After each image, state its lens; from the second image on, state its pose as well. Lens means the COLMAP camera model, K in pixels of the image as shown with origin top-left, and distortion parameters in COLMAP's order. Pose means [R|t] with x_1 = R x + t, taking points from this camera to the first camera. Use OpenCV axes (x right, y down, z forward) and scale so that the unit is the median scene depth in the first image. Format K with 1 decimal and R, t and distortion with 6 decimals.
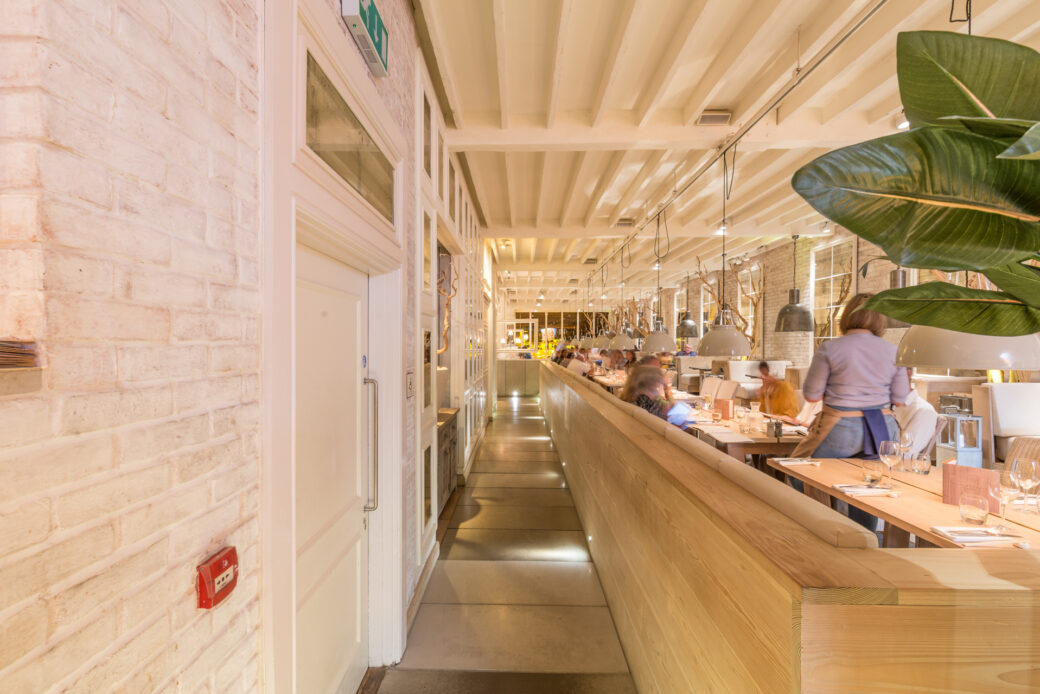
lens RADIAL K [[463.5, 0, 515.7], [0, 463.5, 348.0], [0, 0, 1]] dist [0.001101, 0.000126]
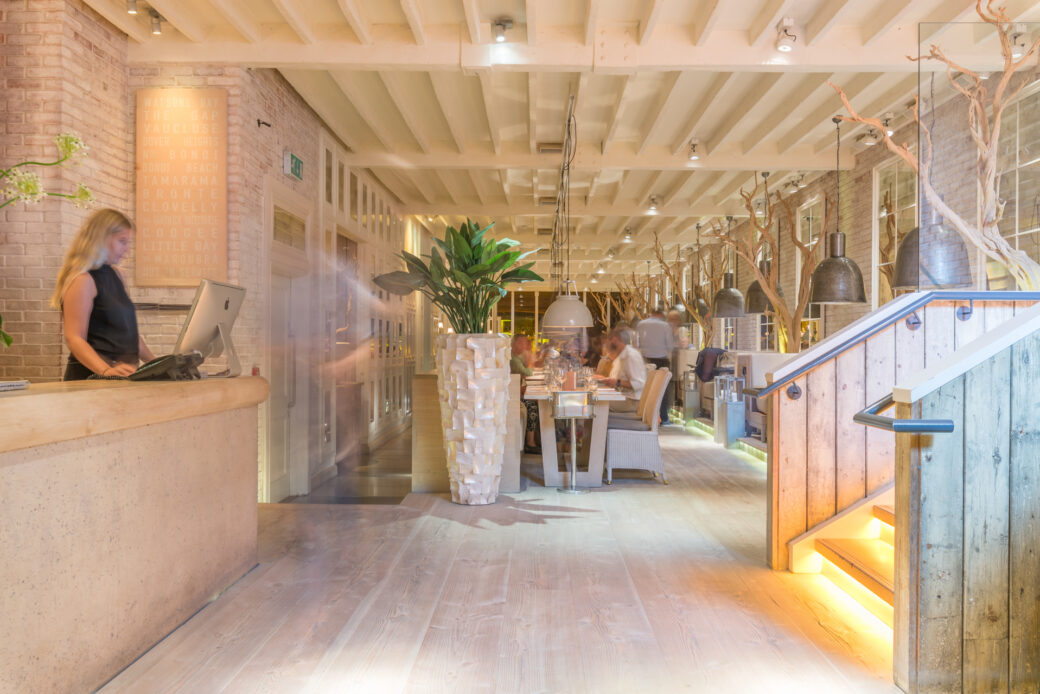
lens RADIAL K [[873.5, 0, 522.8], [0, 873.5, 346.2], [0, 0, 1]] dist [0.019639, -0.000711]
pose [[0.999818, 0.003333, -0.018778, 0.674628], [-0.003441, 0.999978, -0.005711, 0.128239], [0.018758, 0.005775, 0.999807, -2.471952]]
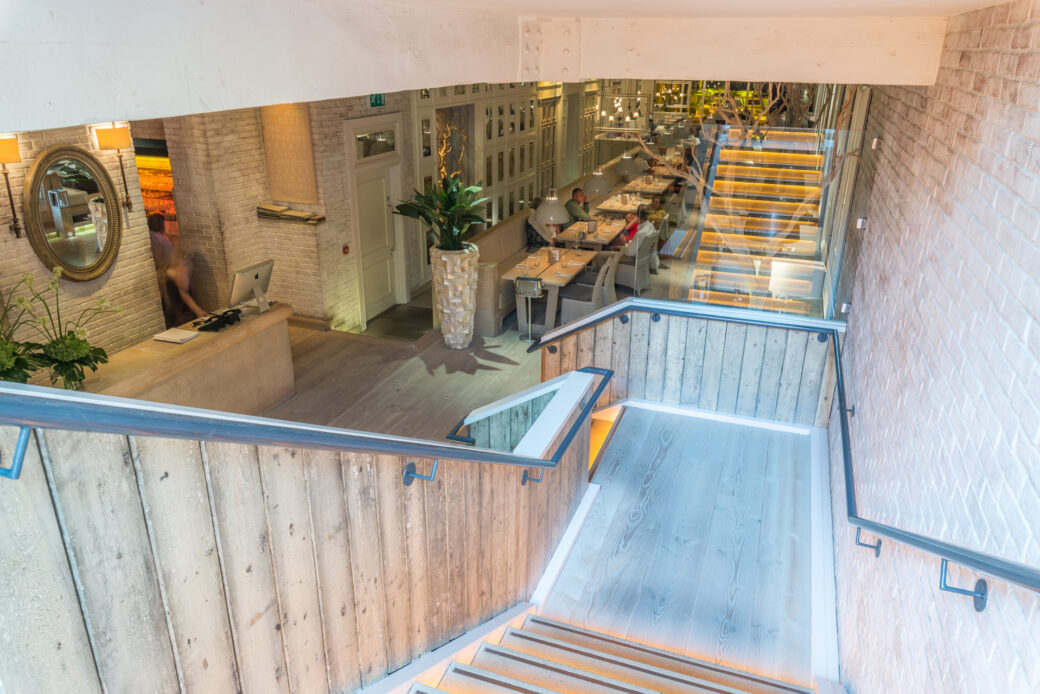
lens RADIAL K [[734.2, 0, 519.2], [0, 734.2, 347.2], [0, 0, 1]] dist [0.003925, 0.000720]
pose [[0.938057, 0.138885, -0.317427, 1.980150], [-0.012985, 0.929595, 0.368354, -0.793894], [0.346237, -0.341415, 0.873817, -2.961726]]
